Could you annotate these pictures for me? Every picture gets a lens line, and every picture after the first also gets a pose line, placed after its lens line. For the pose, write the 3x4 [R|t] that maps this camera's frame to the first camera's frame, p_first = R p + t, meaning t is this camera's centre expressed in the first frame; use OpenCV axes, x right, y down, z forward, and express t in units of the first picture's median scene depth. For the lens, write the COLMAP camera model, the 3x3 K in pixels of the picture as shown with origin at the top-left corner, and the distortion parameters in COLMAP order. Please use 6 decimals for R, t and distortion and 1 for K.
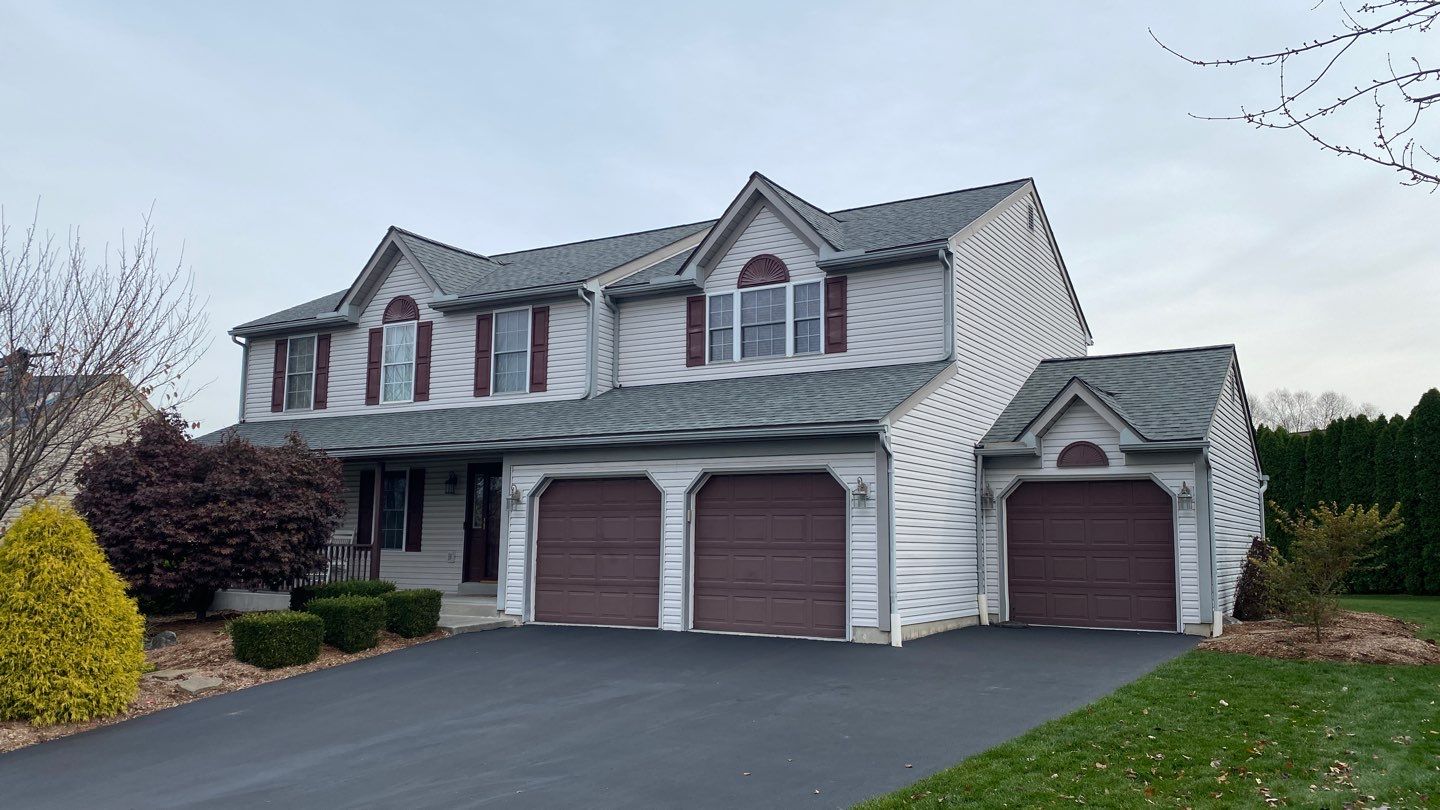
lens RADIAL K [[1093.3, 0, 720.0], [0, 1093.3, 405.0], [0, 0, 1]] dist [0.128571, -0.301936]
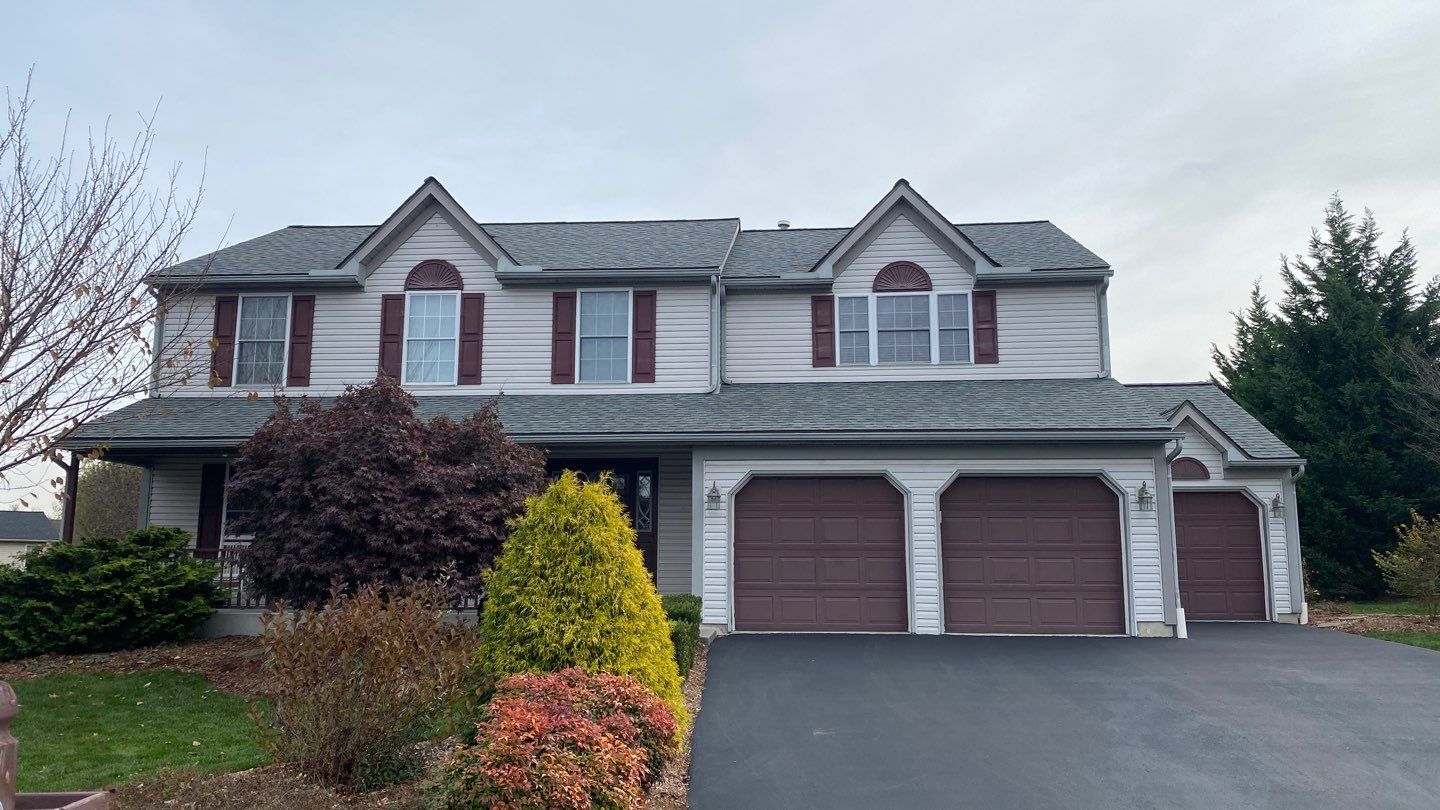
lens RADIAL K [[1072.4, 0, 720.0], [0, 1072.4, 405.0], [0, 0, 1]] dist [0.127204, -0.275352]
pose [[0.898838, 0.059160, 0.434271, -0.533734], [-0.049006, 0.998201, -0.034552, 0.037229], [-0.435533, 0.009775, 0.900119, 0.180665]]
